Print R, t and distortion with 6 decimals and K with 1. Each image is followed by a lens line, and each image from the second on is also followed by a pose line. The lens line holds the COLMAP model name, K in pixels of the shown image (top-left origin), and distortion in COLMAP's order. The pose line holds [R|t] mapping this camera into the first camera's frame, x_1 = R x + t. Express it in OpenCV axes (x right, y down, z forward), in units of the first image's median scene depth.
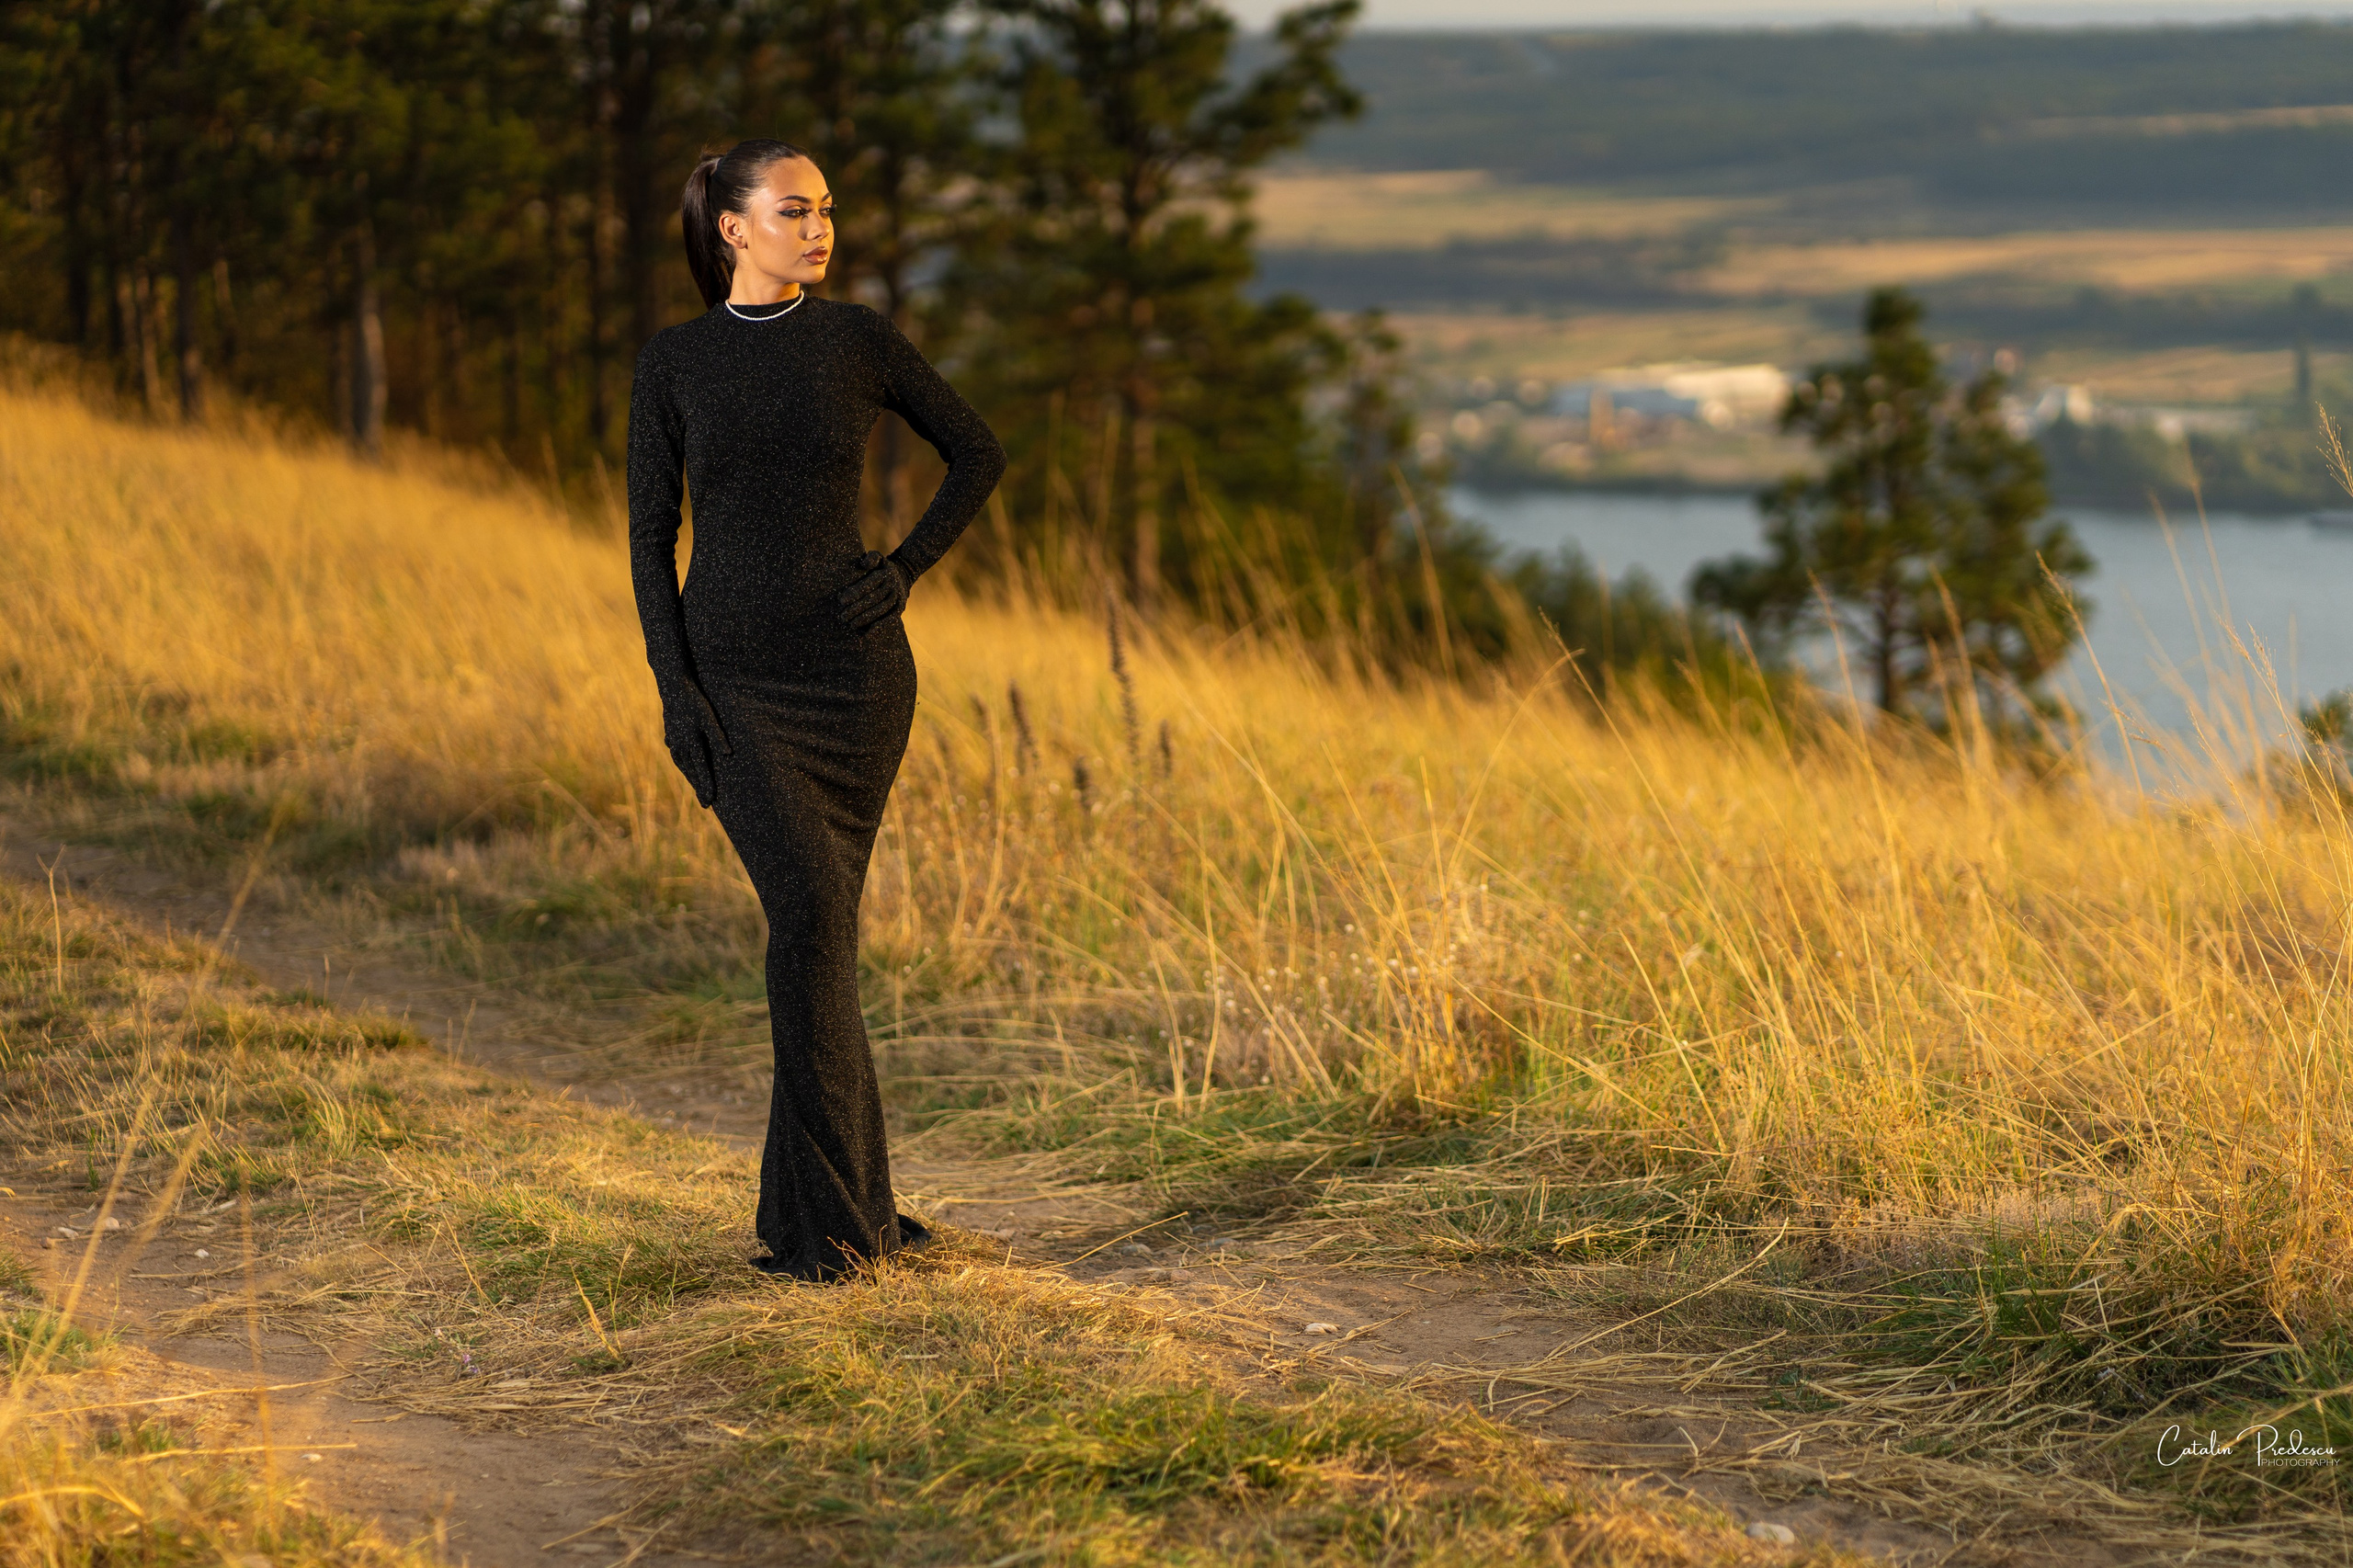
lens RADIAL K [[5920.0, 0, 1176.5], [0, 5920.0, 784.0], [0, 0, 1]] dist [0.009987, -0.224305]
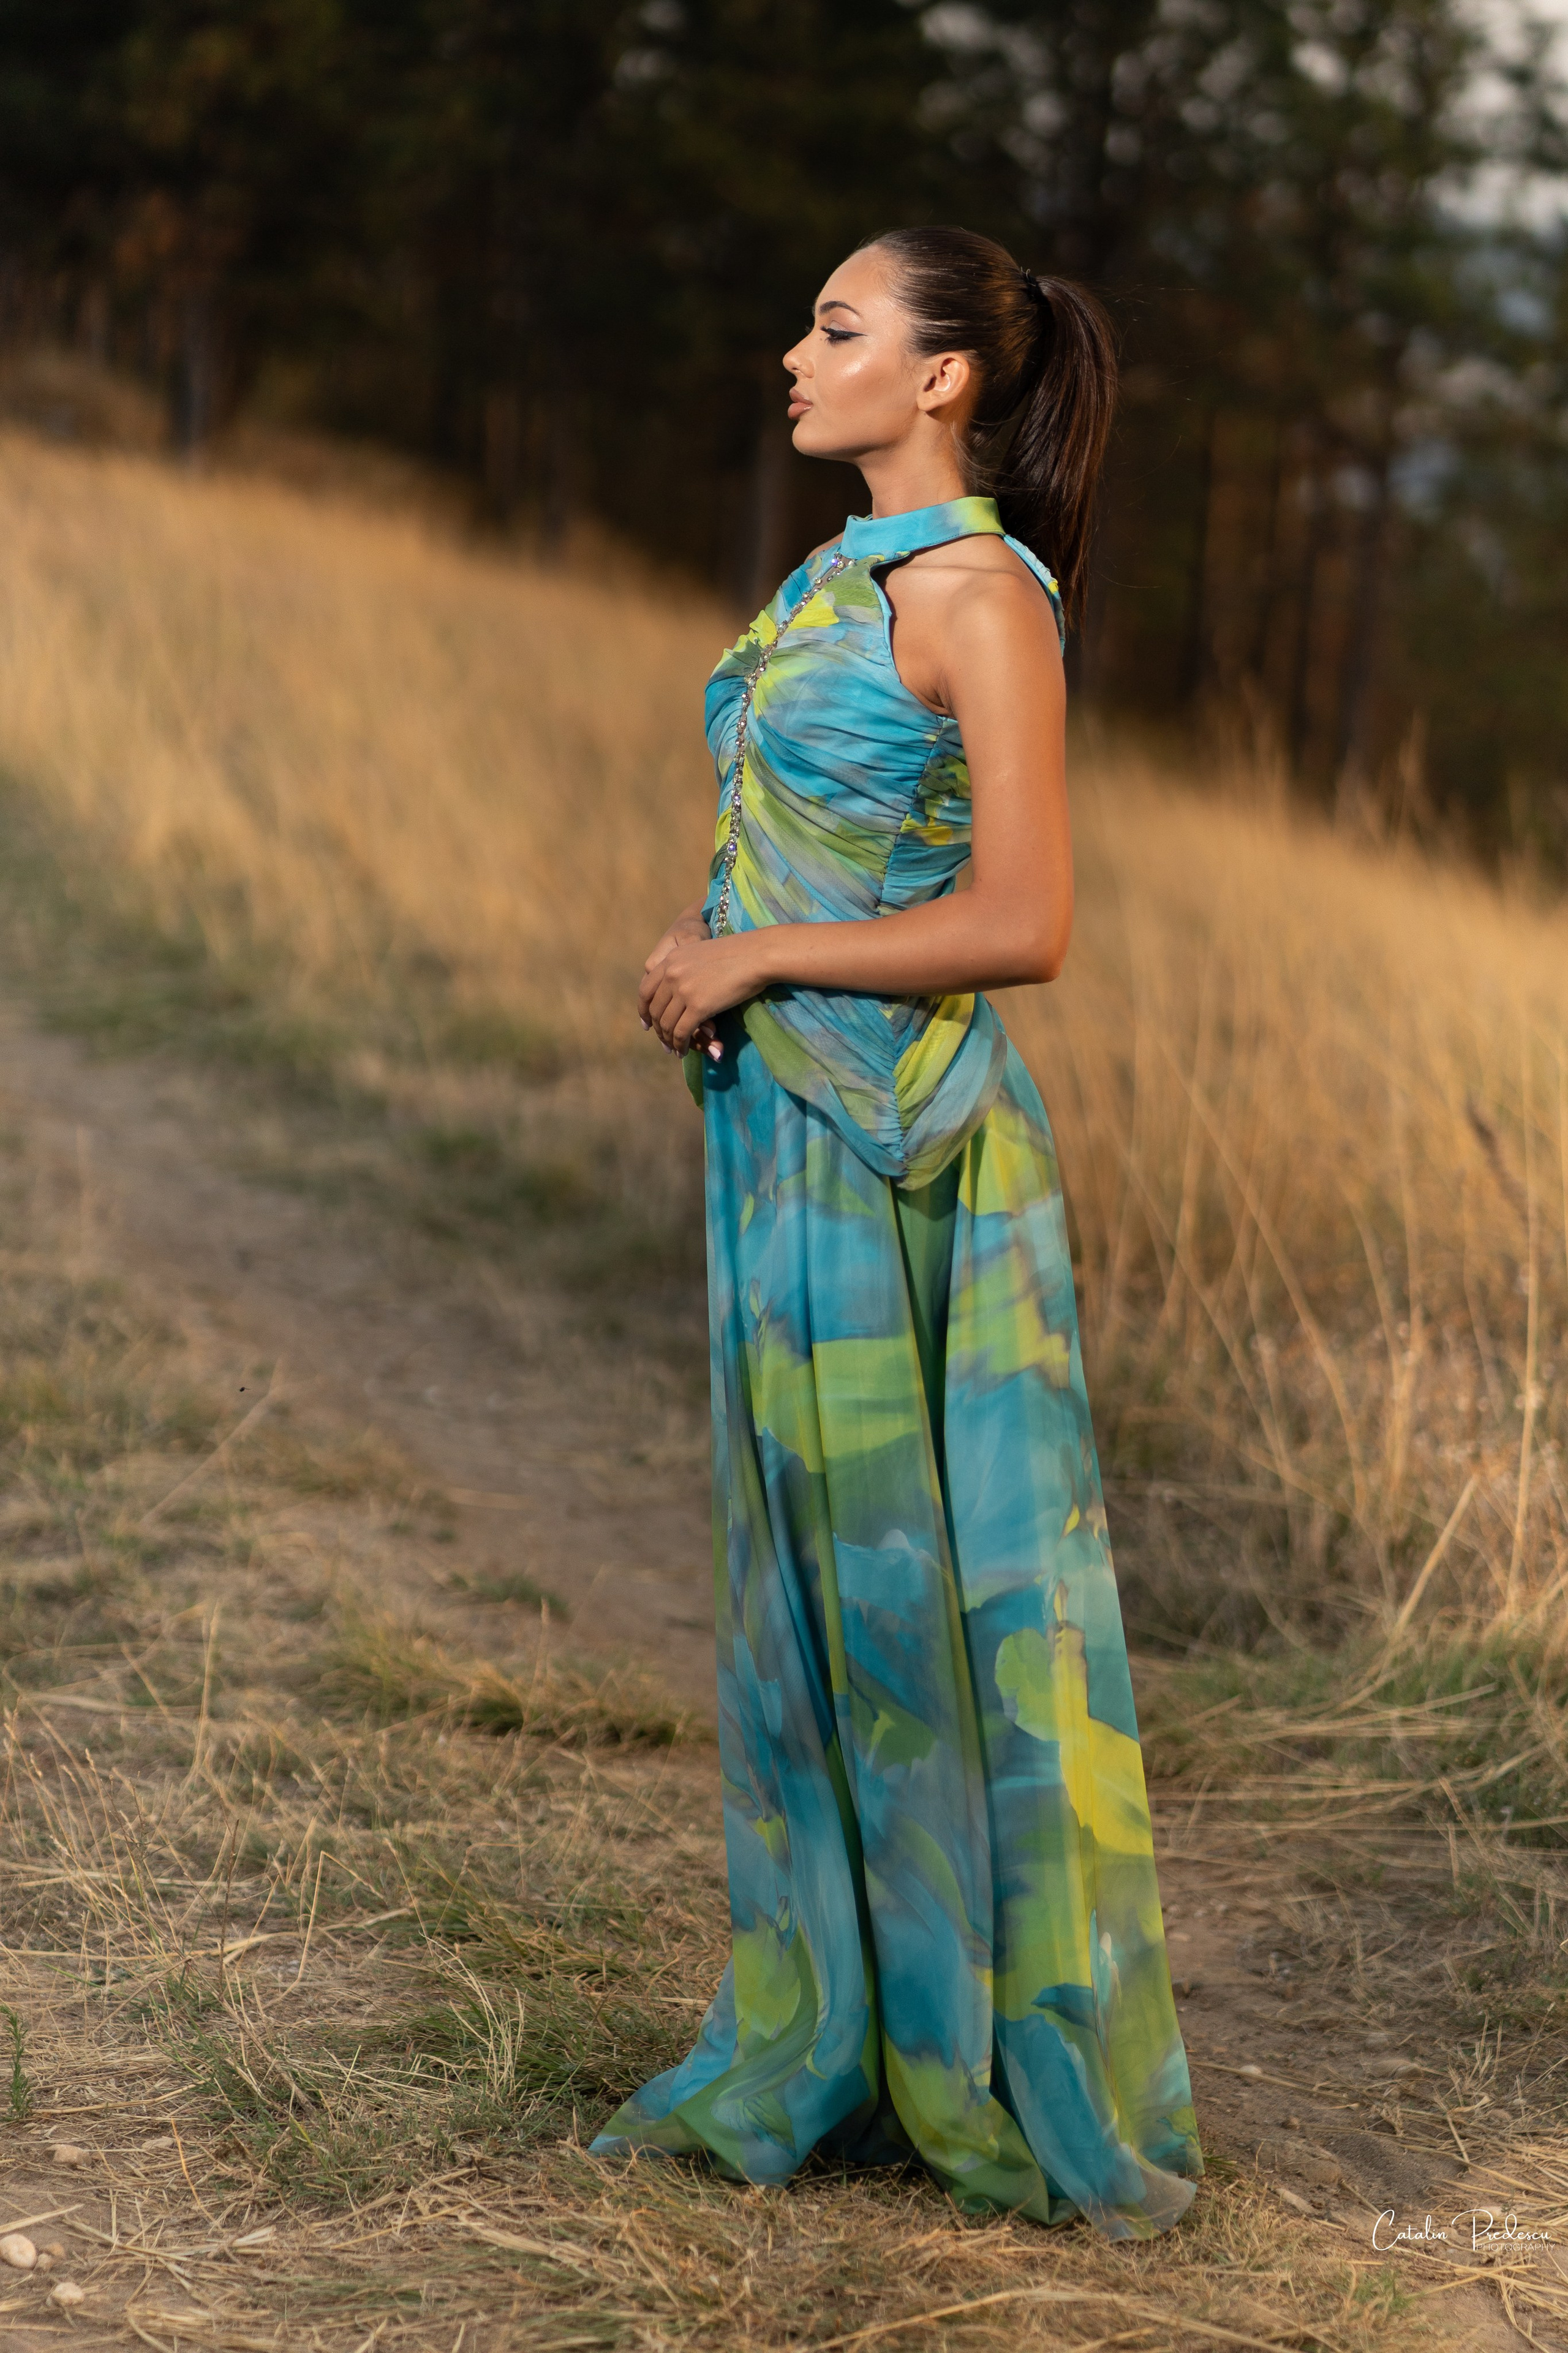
lens RADIAL K [[5919.6, 0, 784.0], [0, 5919.6, 1176.5], [0, 0, 1]] dist [0.009987, -0.224305]
pose [[0.986494, 0.109115, -0.122165, -0.017491], [-0.104742, 0.993625, 0.041686, -0.011135], [0.125934, -0.028327, 0.991634, 0.138225]]
